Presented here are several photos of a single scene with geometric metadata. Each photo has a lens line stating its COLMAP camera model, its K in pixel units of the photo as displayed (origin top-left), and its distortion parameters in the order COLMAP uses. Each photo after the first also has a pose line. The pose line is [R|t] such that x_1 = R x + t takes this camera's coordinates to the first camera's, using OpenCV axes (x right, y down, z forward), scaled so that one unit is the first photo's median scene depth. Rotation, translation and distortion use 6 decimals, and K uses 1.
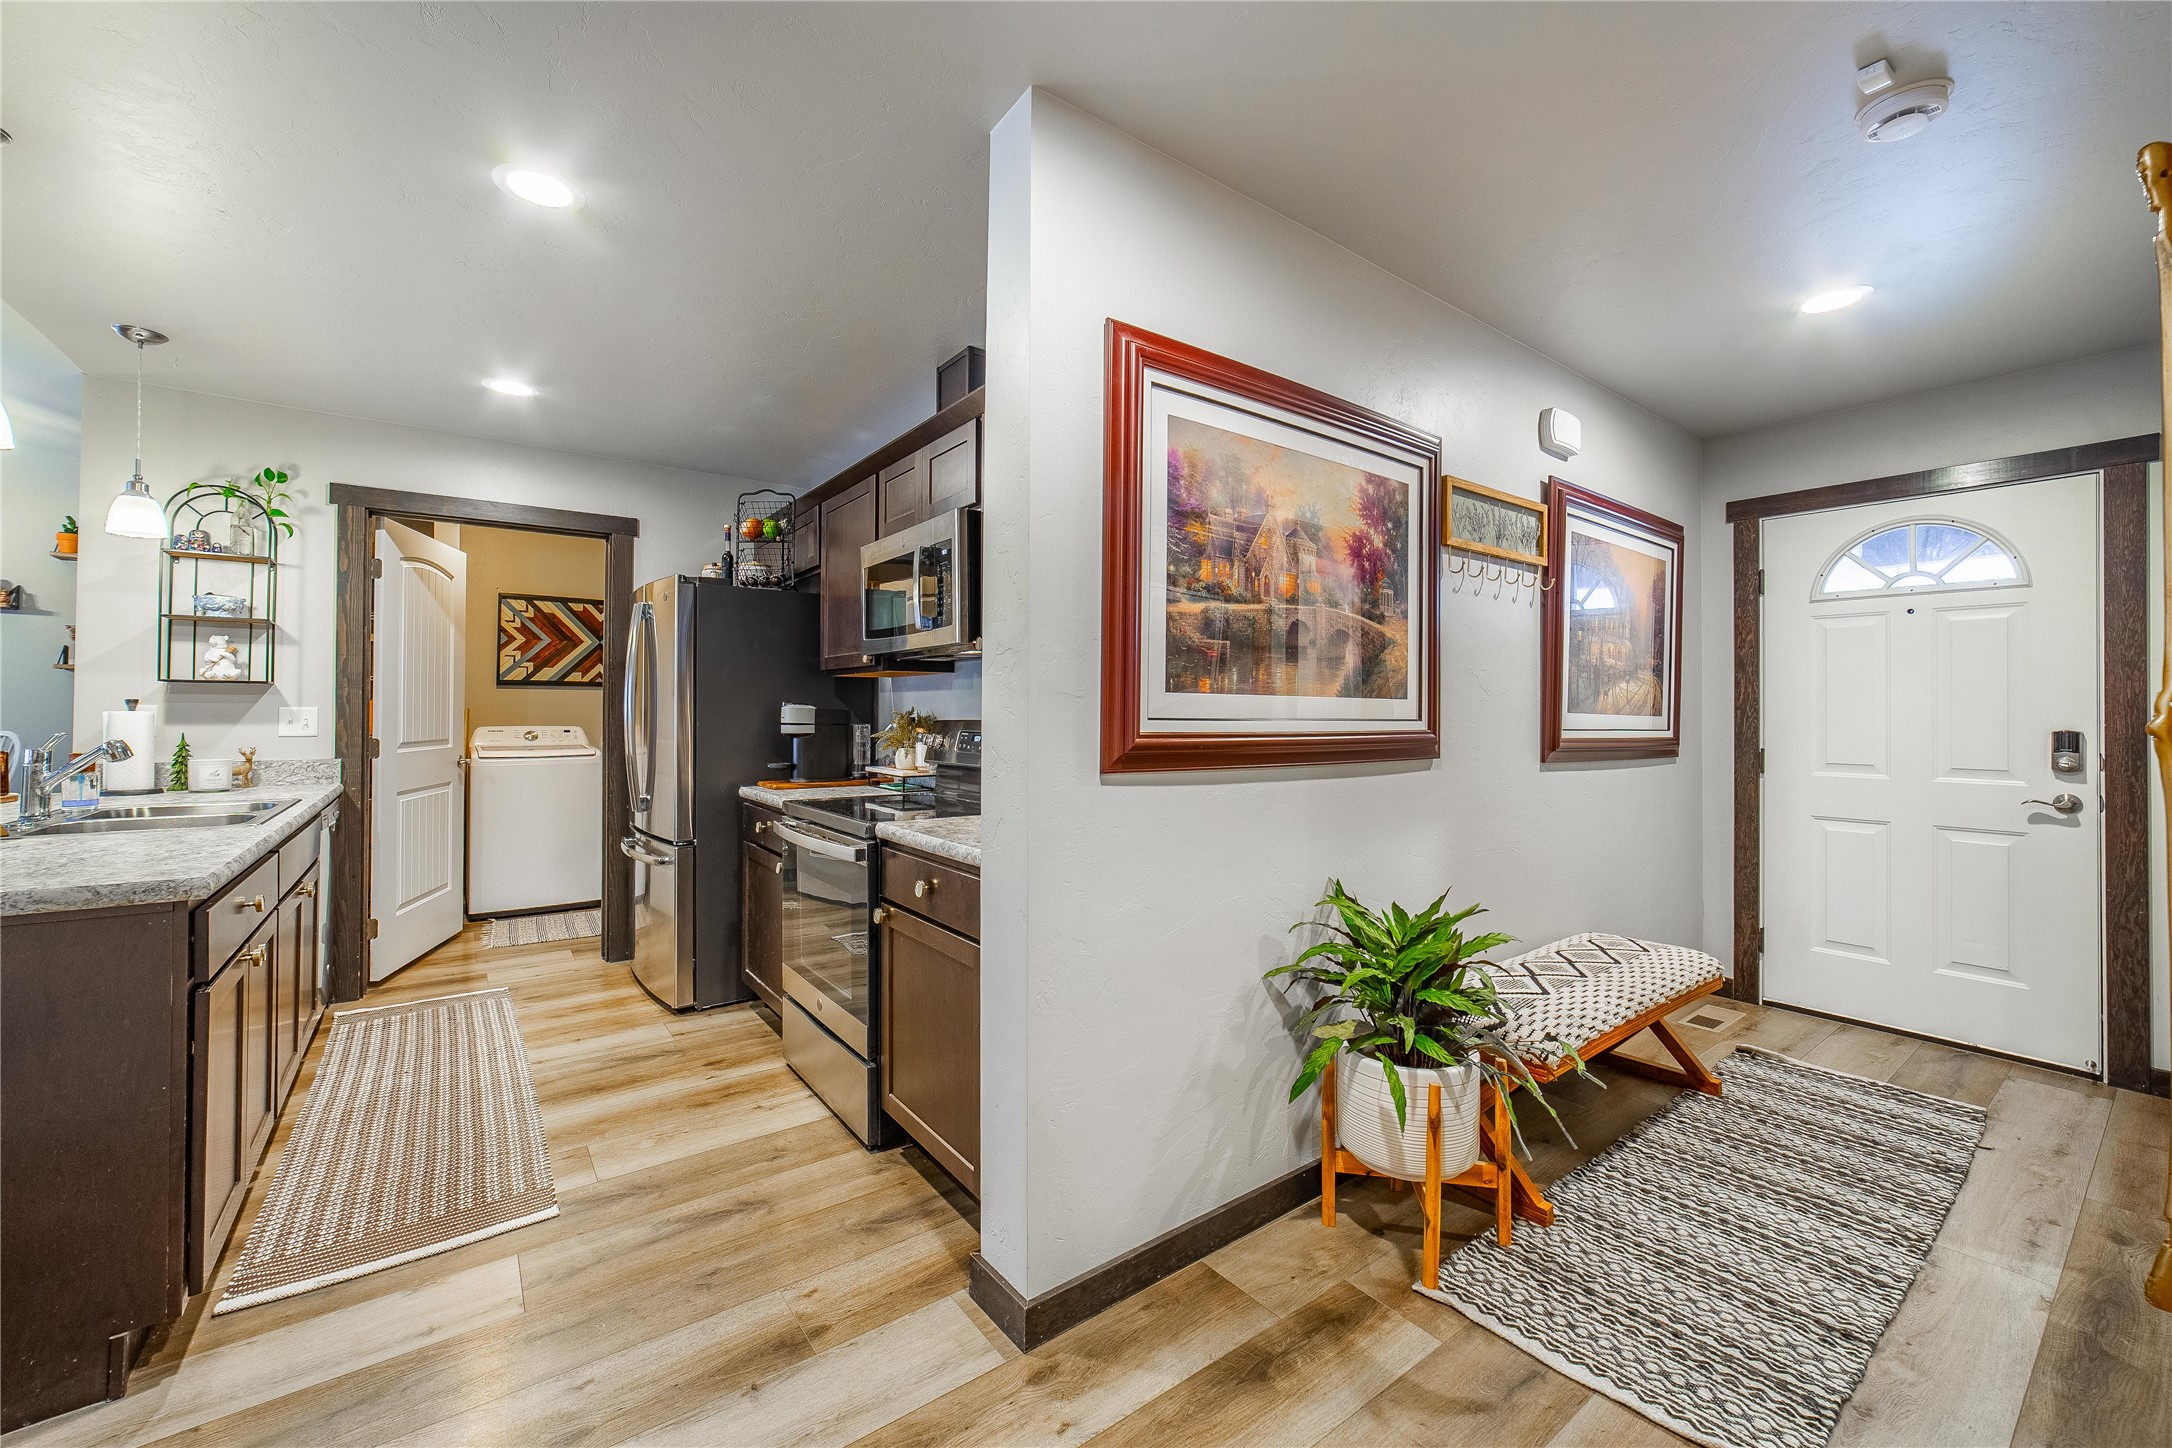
lens RADIAL K [[845.0, 0, 1066.4], [0, 845.0, 706.6], [0, 0, 1]] dist [-0.017597, 0.005838]
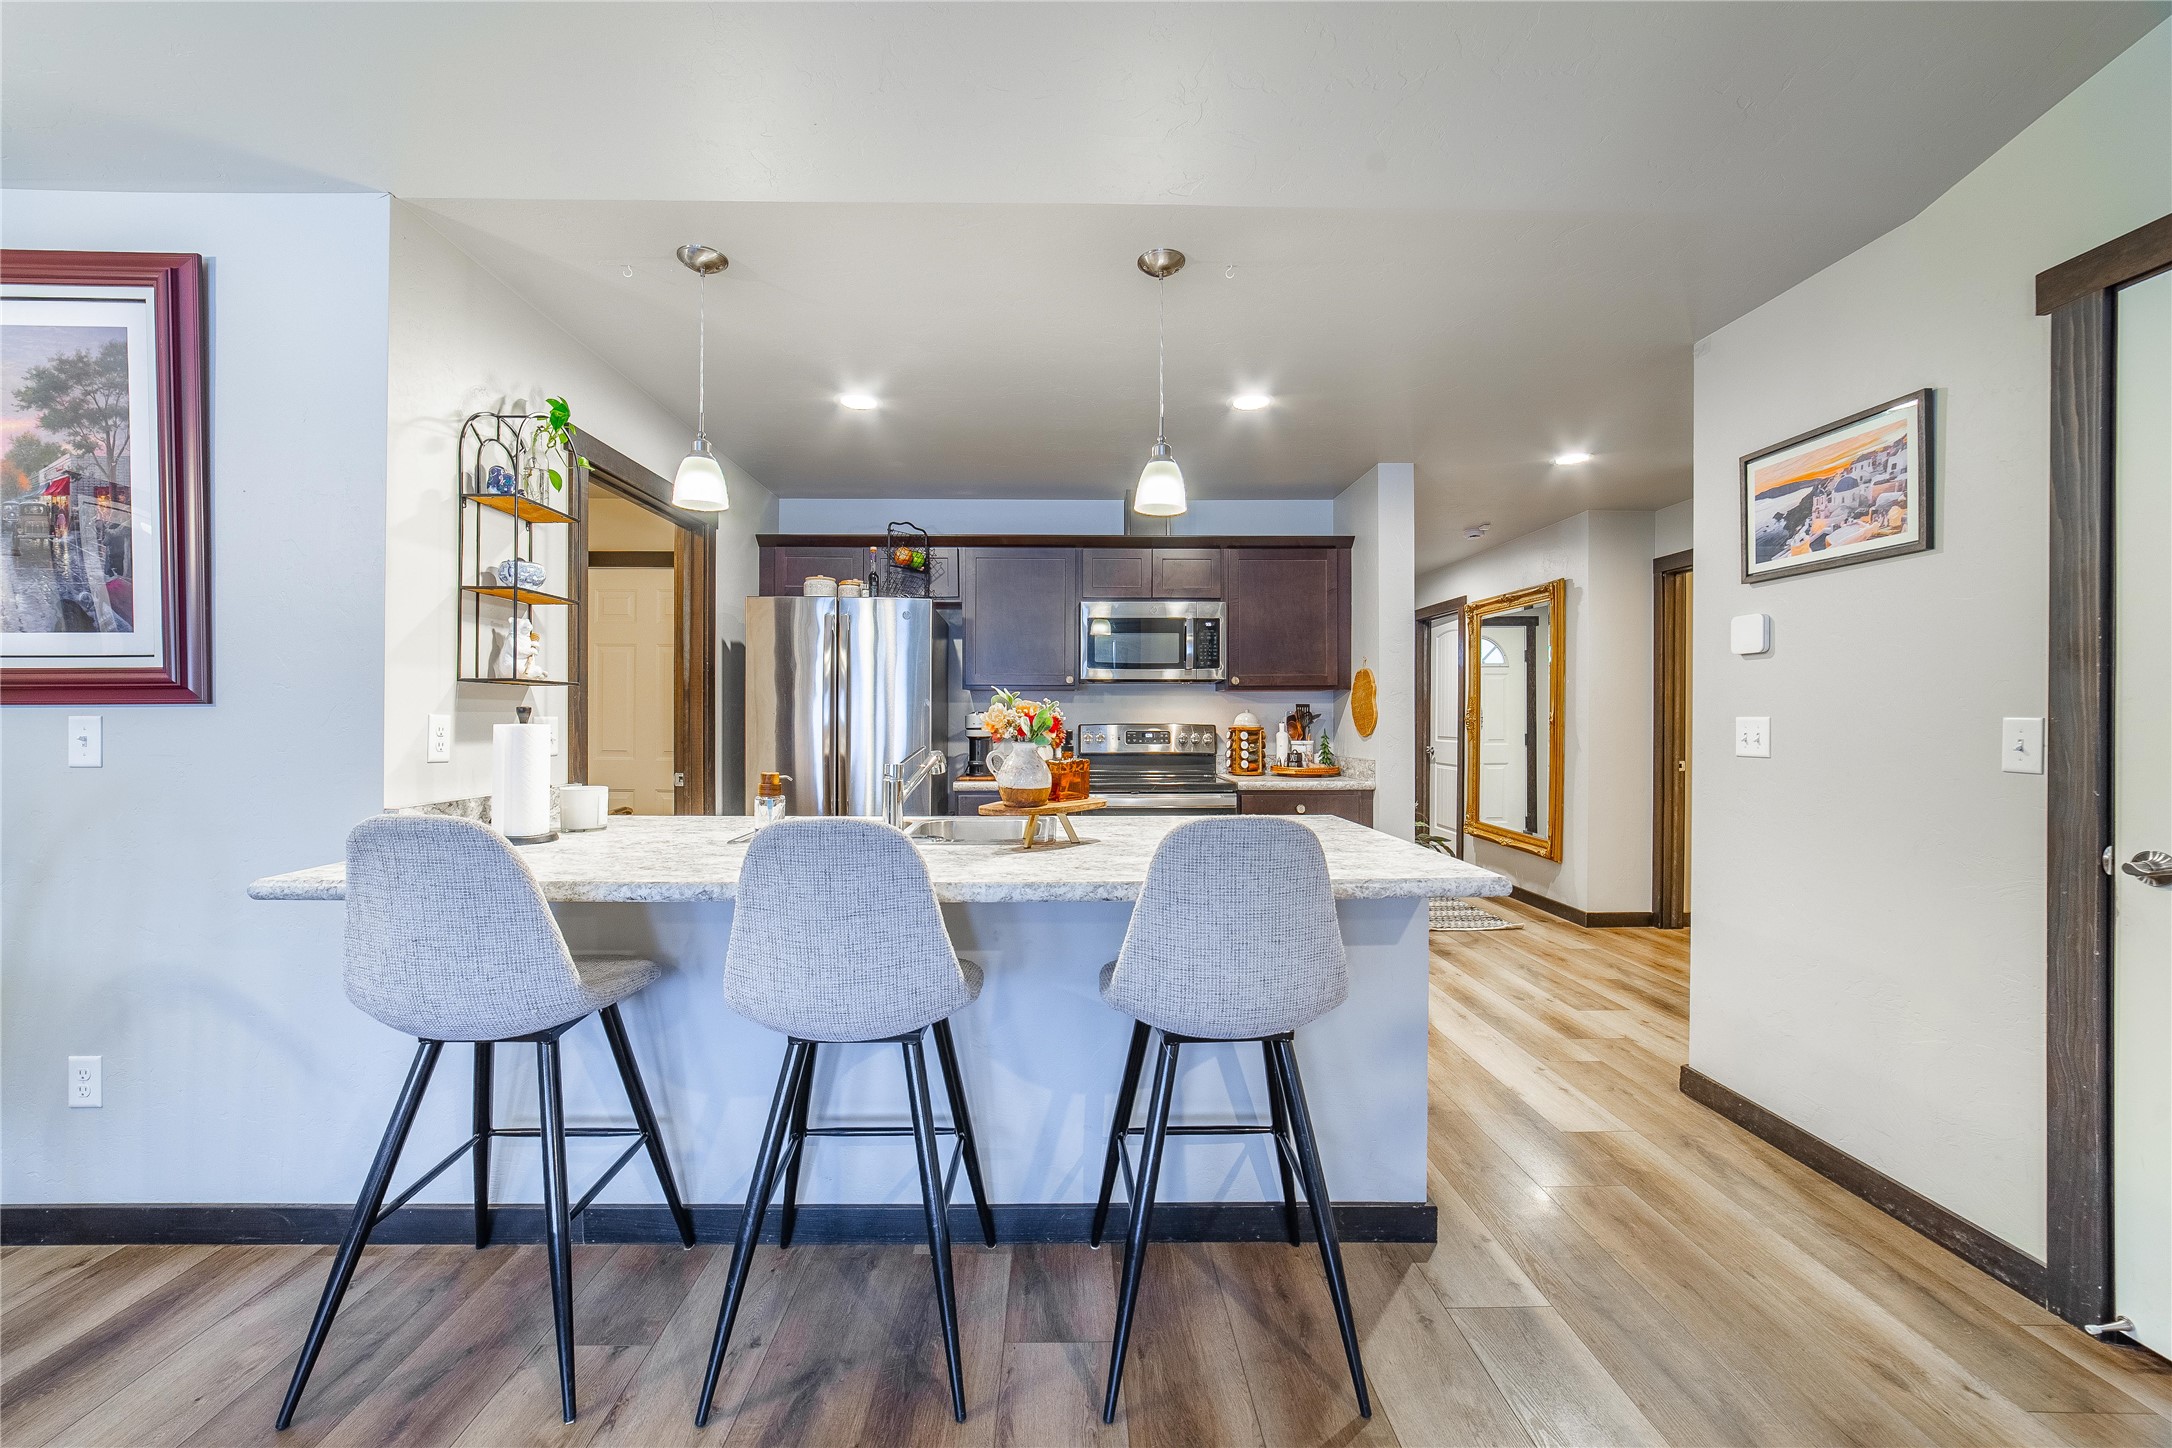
lens RADIAL K [[845.0, 0, 1076.3], [0, 845.0, 718.6], [0, 0, 1]] dist [-0.017597, 0.005838]
pose [[0.578758, -0.006167, 0.815476, -1.289081], [-0.002488, 0.999953, 0.009328, -0.006245], [-0.815495, -0.007427, 0.578716, 0.184186]]
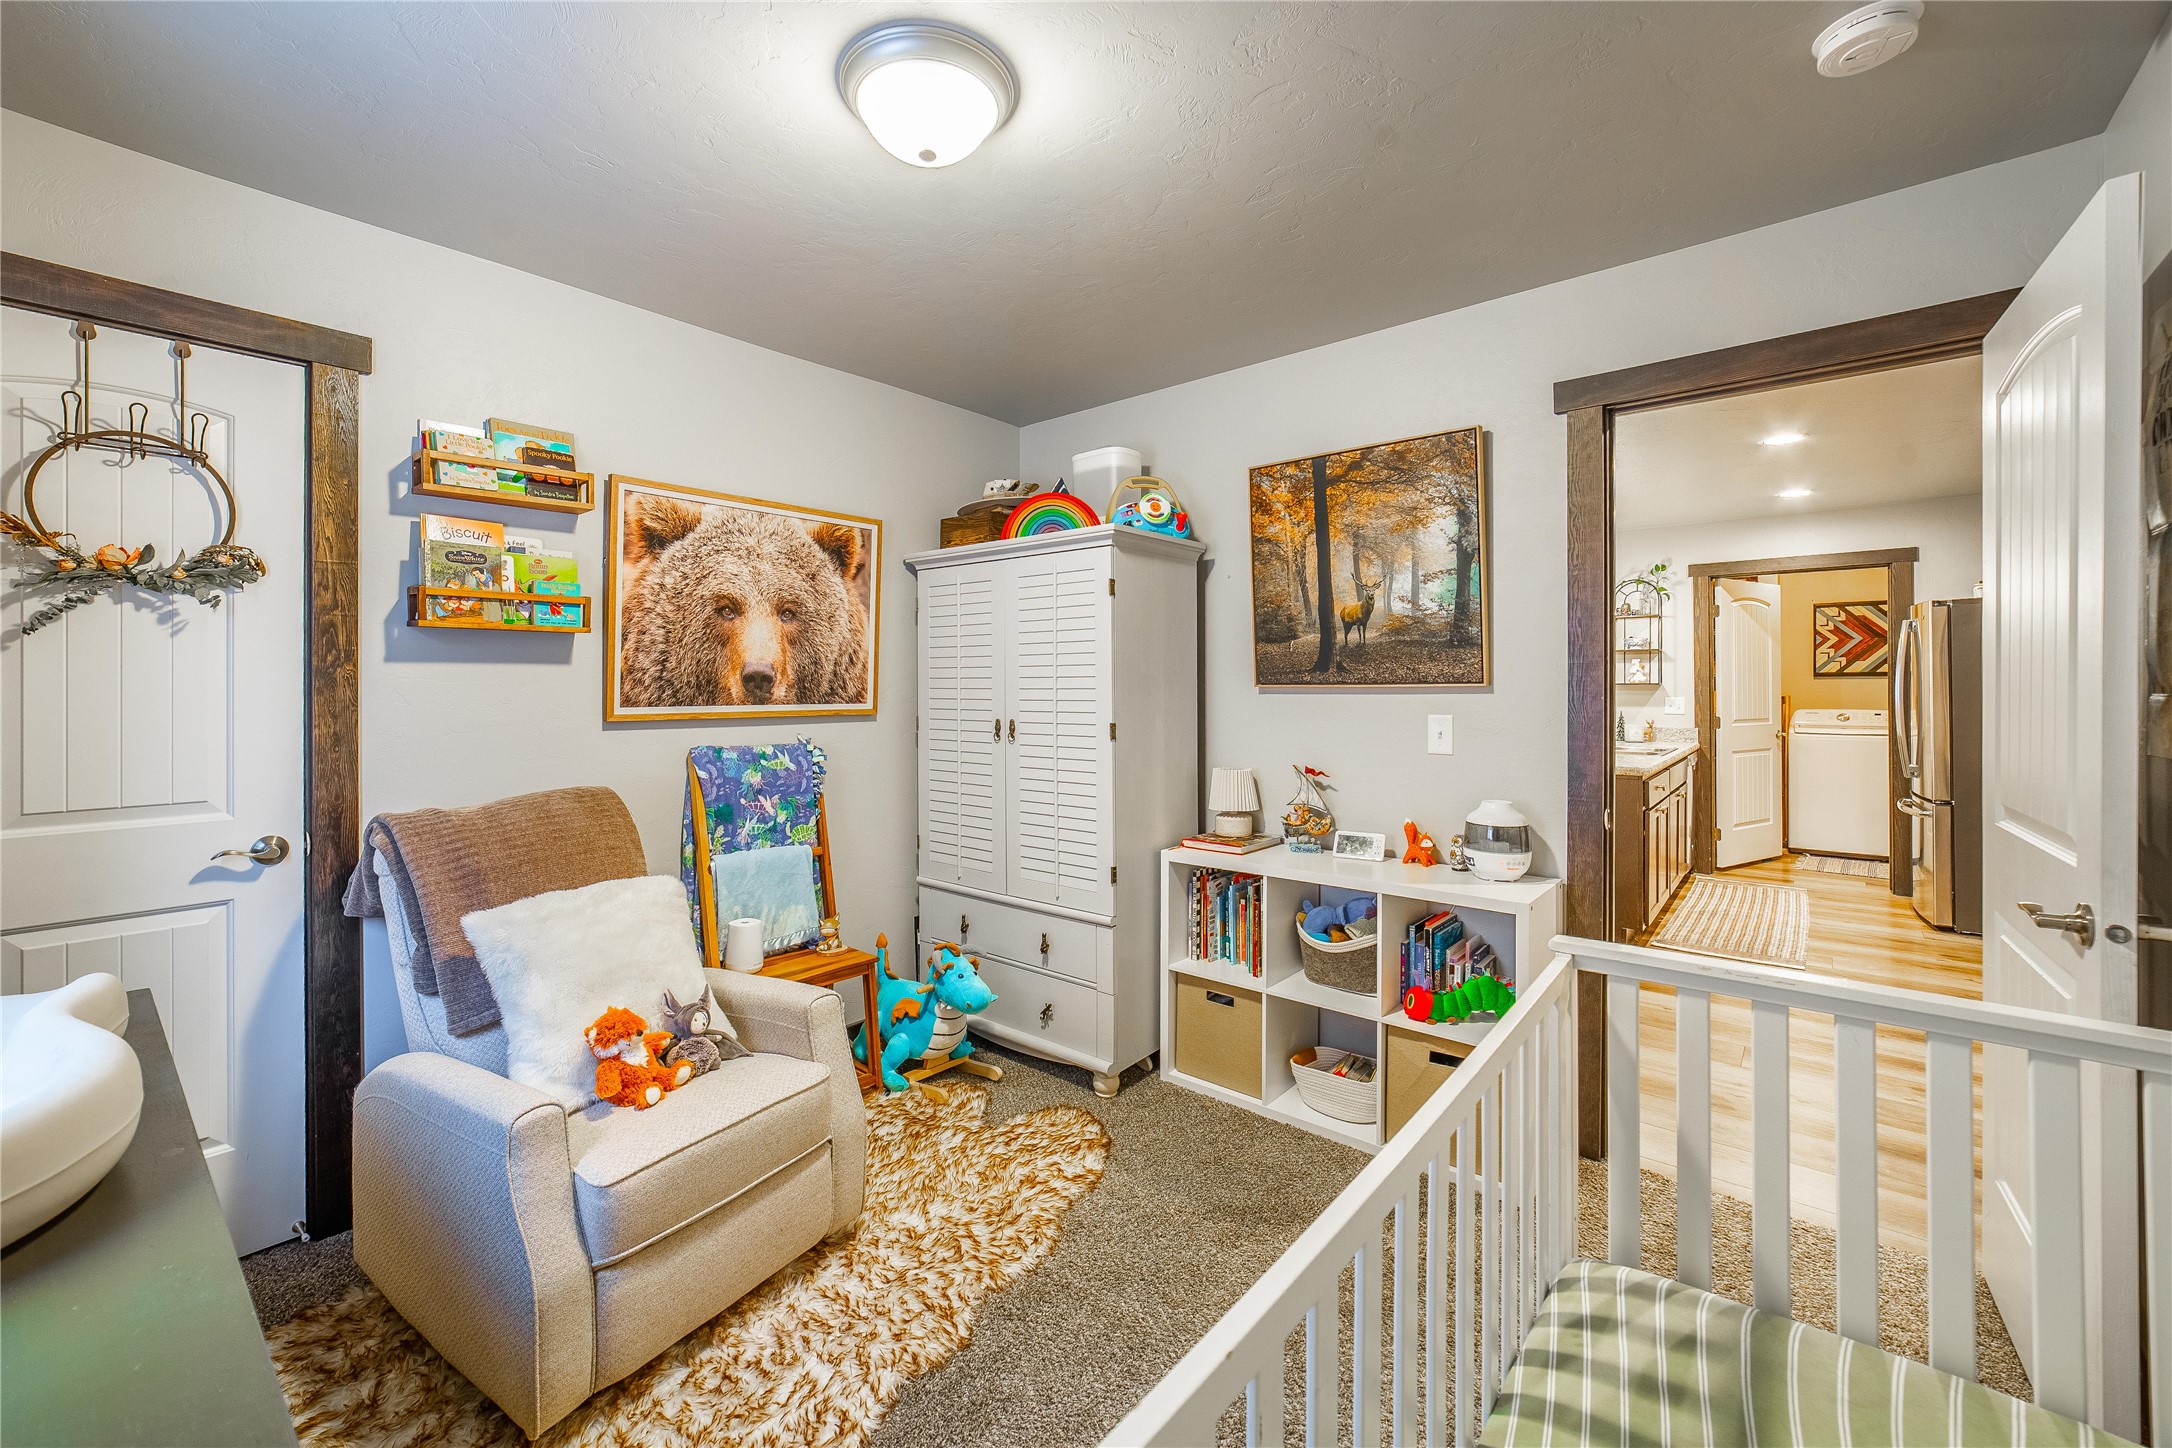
lens RADIAL K [[875.9, 0, 1068.3], [0, 875.9, 674.8], [0, 0, 1]] dist [-0.002970, 0.000062]
pose [[0.230124, -0.016643, -0.973019, 0.611887], [0.006762, 0.999857, -0.015503, -0.028239], [0.973138, -0.003012, 0.230203, -0.702795]]
